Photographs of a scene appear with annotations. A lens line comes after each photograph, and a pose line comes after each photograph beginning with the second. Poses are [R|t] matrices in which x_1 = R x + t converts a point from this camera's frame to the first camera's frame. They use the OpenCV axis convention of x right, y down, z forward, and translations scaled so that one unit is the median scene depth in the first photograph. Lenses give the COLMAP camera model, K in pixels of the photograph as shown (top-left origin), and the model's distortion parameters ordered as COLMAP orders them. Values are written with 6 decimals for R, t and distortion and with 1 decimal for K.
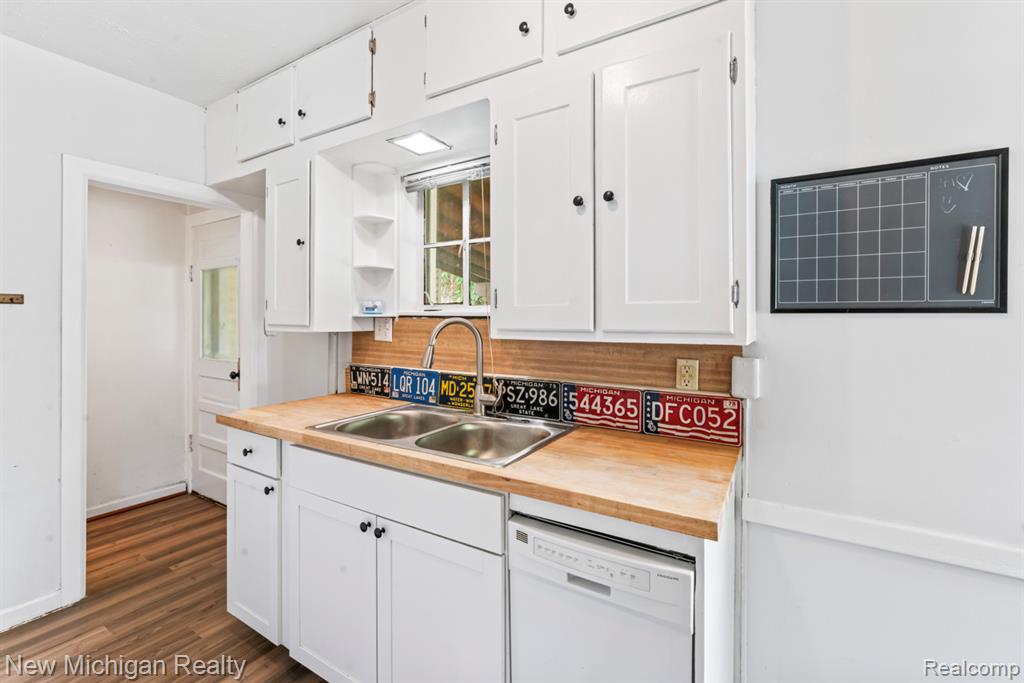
lens RADIAL K [[442.6, 0, 512.7], [0, 442.6, 319.1], [0, 0, 1]] dist [-0.001211, -0.000337]
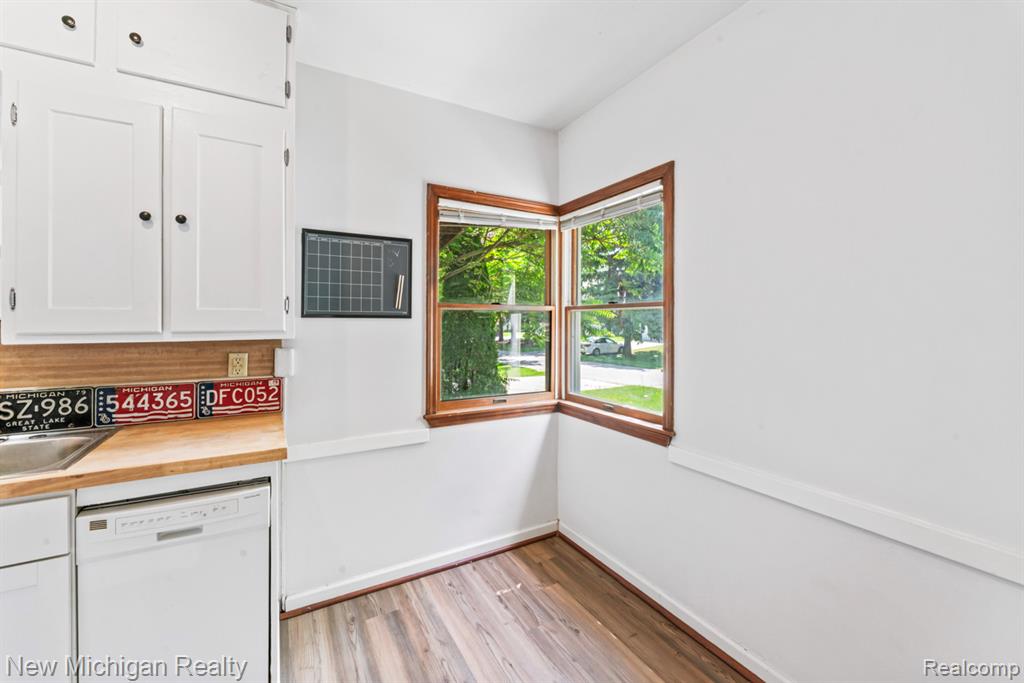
lens RADIAL K [[420.3, 0, 512.3], [0, 420.3, 318.0], [0, 0, 1]] dist [-0.000316, 0.000023]
pose [[0.475412, 0.002999, 0.879758, -0.294426], [-0.001989, 0.999995, -0.002334, -0.009123], [-0.879761, -0.000640, 0.475416, -0.270461]]
